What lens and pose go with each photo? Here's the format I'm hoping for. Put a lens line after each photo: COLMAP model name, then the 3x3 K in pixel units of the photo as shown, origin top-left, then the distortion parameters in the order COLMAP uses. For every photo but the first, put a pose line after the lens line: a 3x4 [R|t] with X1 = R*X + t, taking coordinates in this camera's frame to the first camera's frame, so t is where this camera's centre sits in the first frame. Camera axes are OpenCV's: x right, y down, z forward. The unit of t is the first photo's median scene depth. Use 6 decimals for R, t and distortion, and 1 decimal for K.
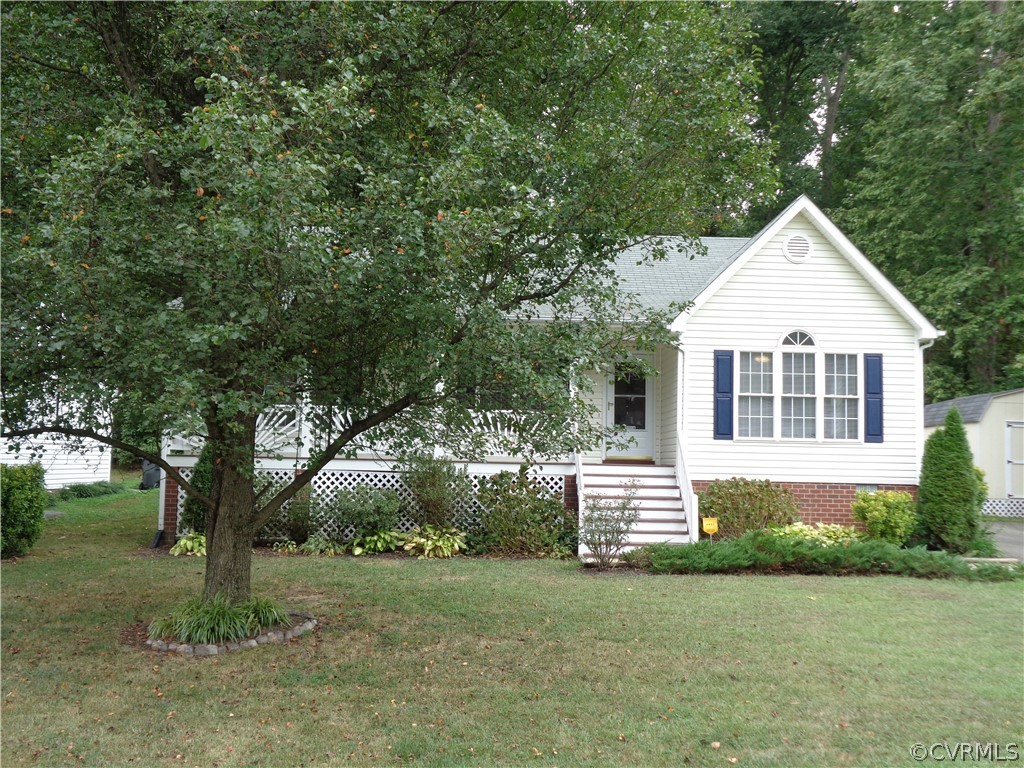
lens RADIAL K [[972.3, 0, 517.3], [0, 972.3, 385.4], [0, 0, 1]] dist [0.010050, 0.000000]
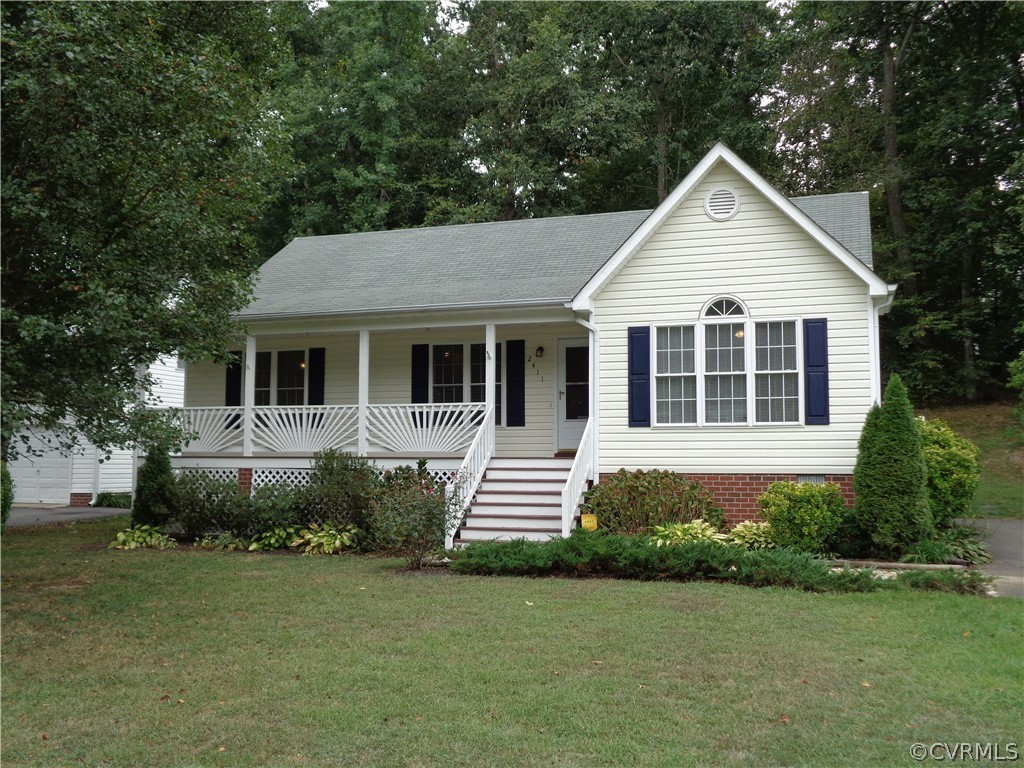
lens RADIAL K [[972.3, 0, 506.5], [0, 972.3, 385.1], [0, 0, 1]] dist [0.010050, 0.000000]
pose [[0.933679, -0.047132, -0.354995, 0.421876], [0.046649, 0.998862, -0.009924, 0.020814], [0.355058, -0.007295, 0.934816, 0.124191]]
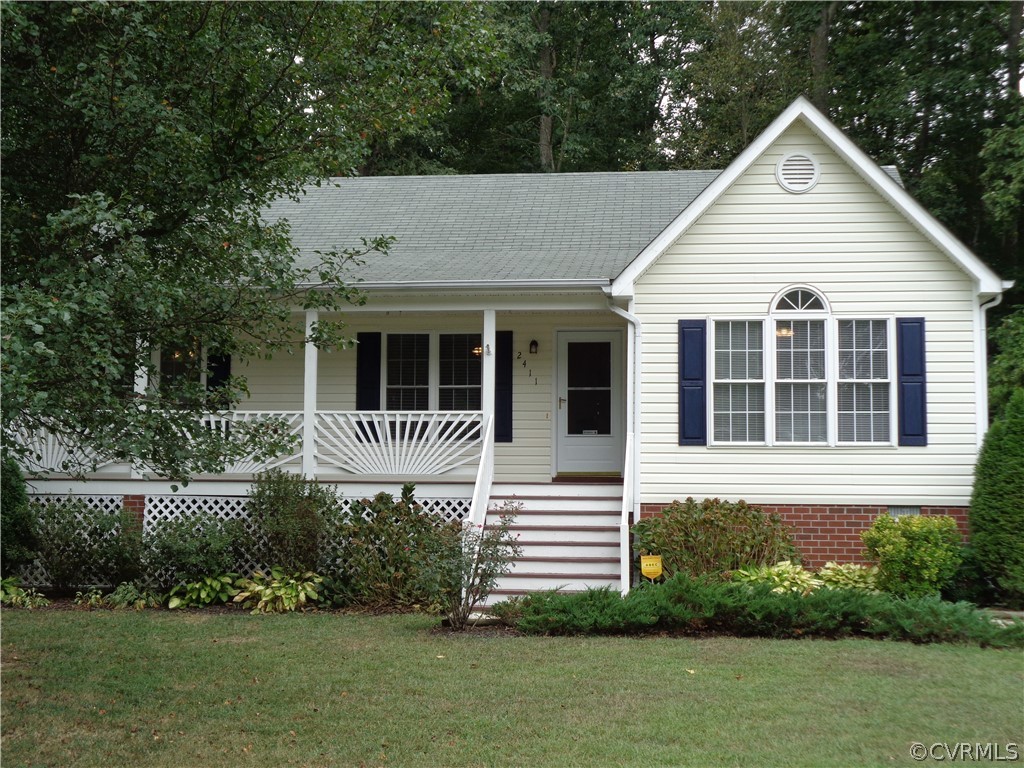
lens RADIAL K [[1249.8, 0, 510.7], [0, 1249.8, 380.8], [0, 0, 1]] dist [0.019801, 0.000000]
pose [[0.988892, -0.025858, -0.146373, 0.218210], [0.024896, 0.999655, -0.008401, 0.012937], [0.146539, 0.004664, 0.989194, 0.077182]]
